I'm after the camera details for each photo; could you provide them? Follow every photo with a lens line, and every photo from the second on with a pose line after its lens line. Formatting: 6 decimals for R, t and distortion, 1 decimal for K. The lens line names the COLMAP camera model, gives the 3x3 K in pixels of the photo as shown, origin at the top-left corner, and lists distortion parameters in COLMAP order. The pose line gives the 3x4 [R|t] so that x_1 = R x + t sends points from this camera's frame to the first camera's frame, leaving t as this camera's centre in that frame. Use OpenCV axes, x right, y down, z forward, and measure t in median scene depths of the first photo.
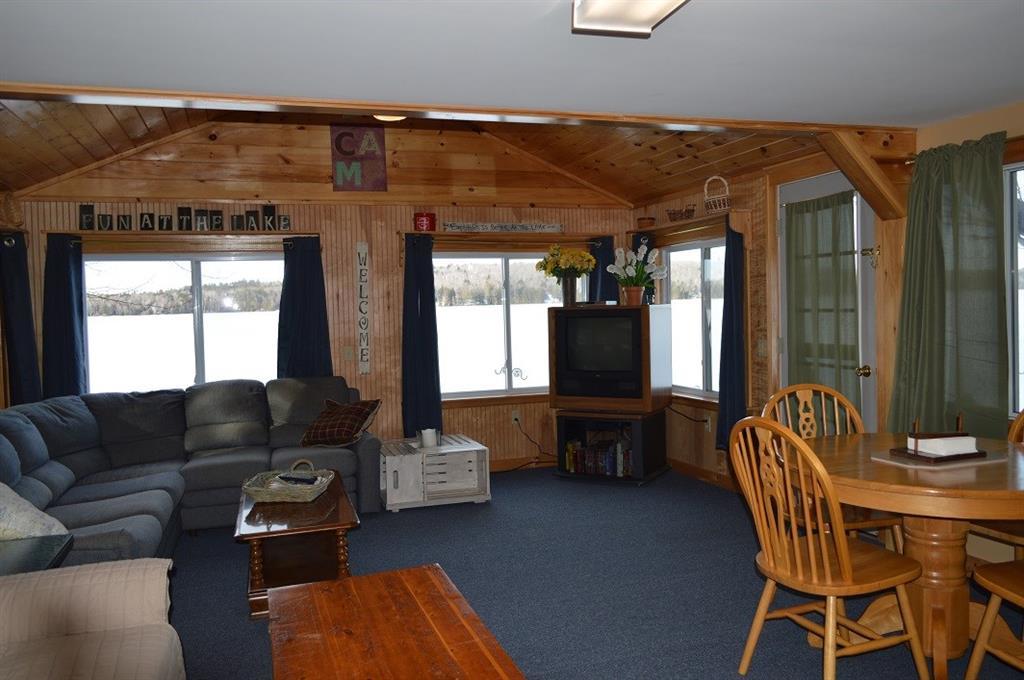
lens RADIAL K [[818.0, 0, 511.1], [0, 818.0, 340.0], [0, 0, 1]] dist [0.010562, -0.001793]
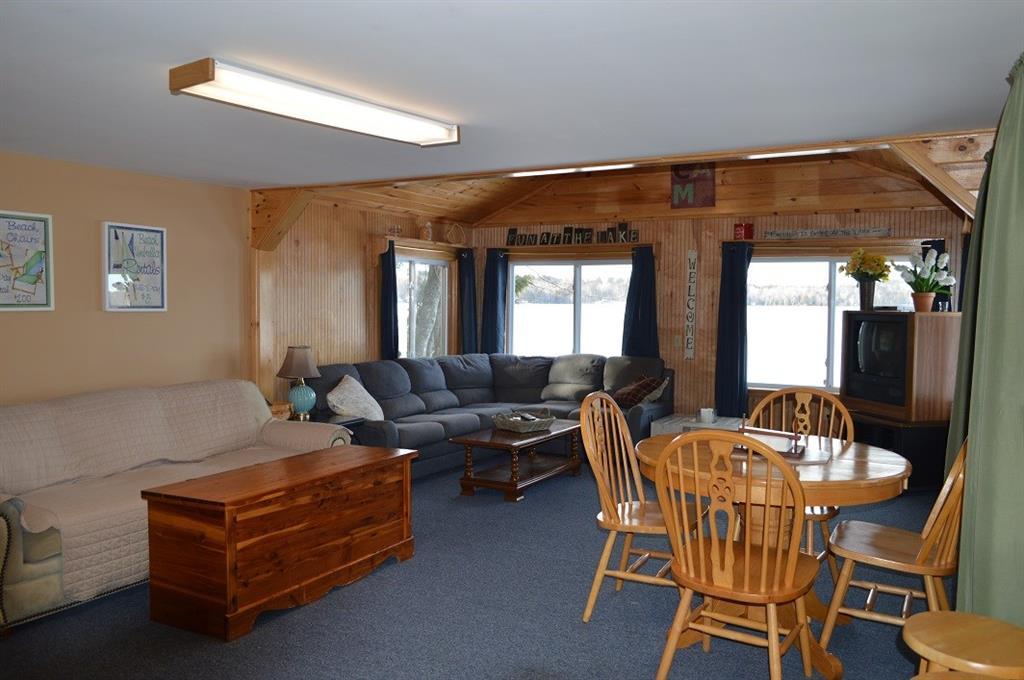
lens RADIAL K [[818.0, 0, 513.6], [0, 818.0, 342.3], [0, 0, 1]] dist [0.010562, -0.001793]
pose [[0.682249, 0.071357, -0.727630, 0.522255], [-0.062092, 0.997285, 0.039582, -0.015144], [0.728479, 0.018175, 0.684827, -0.014811]]
